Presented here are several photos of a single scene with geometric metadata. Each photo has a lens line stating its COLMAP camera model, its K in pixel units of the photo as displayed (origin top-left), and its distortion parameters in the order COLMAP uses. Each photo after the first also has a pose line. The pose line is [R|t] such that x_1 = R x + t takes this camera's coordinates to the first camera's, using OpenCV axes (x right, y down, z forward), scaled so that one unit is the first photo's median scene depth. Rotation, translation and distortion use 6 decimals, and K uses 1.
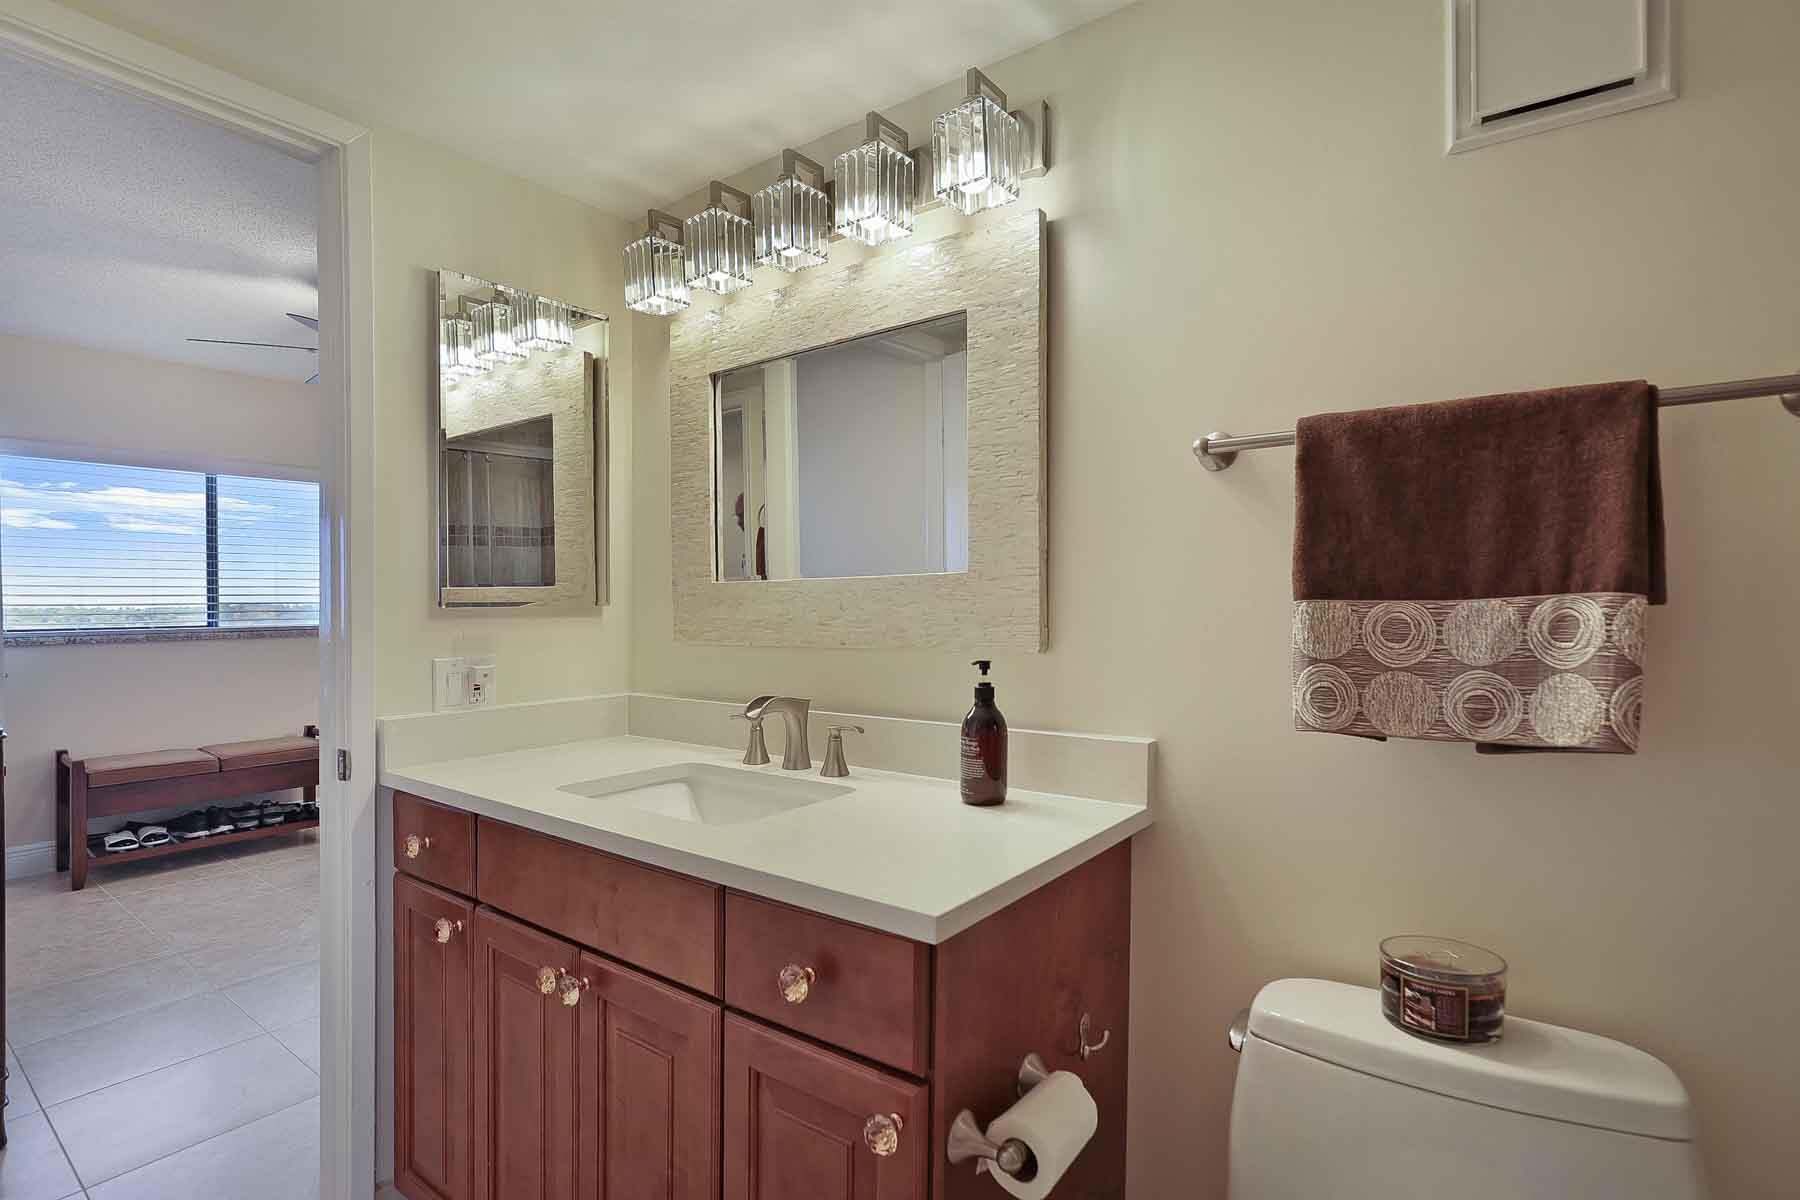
lens RADIAL K [[887.3, 0, 893.1], [0, 887.3, 595.0], [0, 0, 1]] dist [-0.013028, 0.001312]
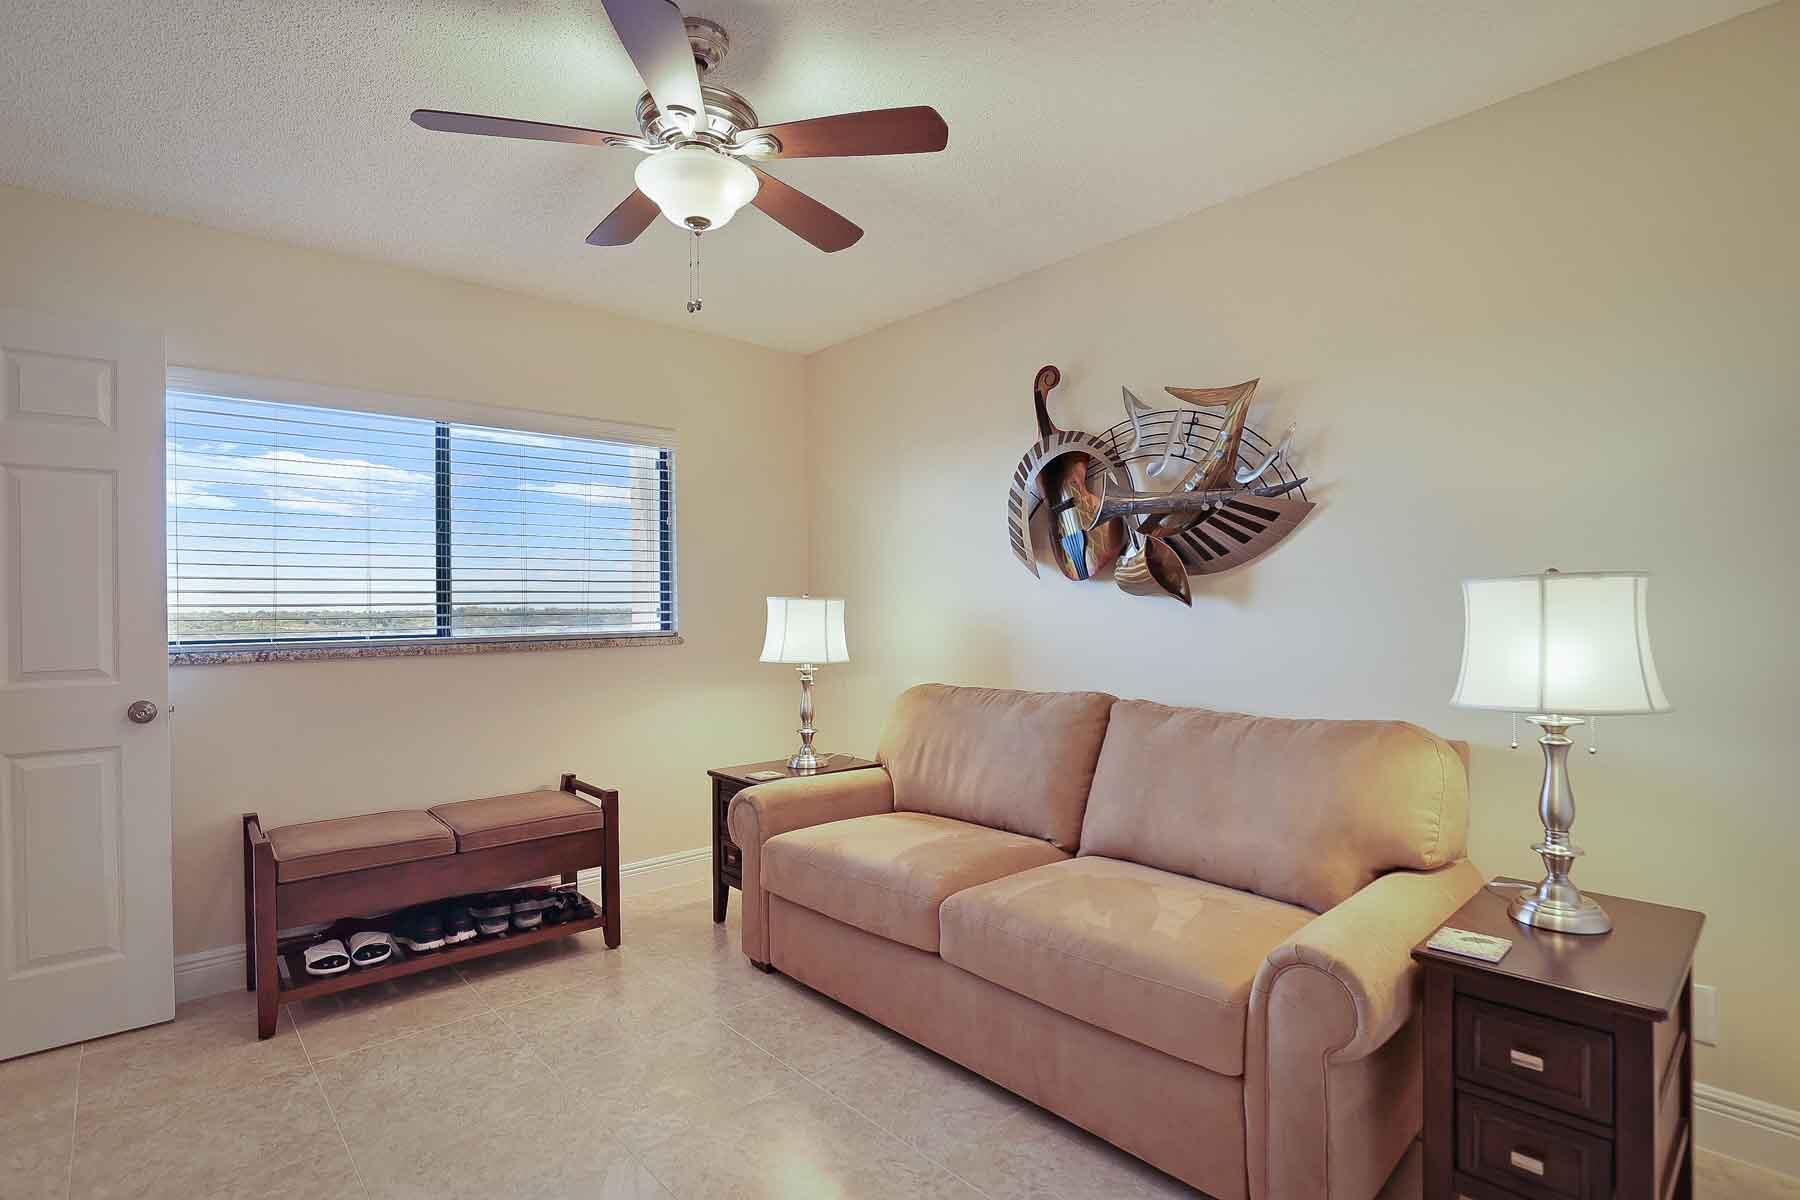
lens RADIAL K [[887.3, 0, 903.6], [0, 887.3, 604.4], [0, 0, 1]] dist [-0.013028, 0.001312]
pose [[0.986415, -0.002564, -0.164250, -0.314888], [0.003467, 0.999980, 0.005215, 0.008561], [0.164234, -0.005714, 0.986405, 0.388098]]
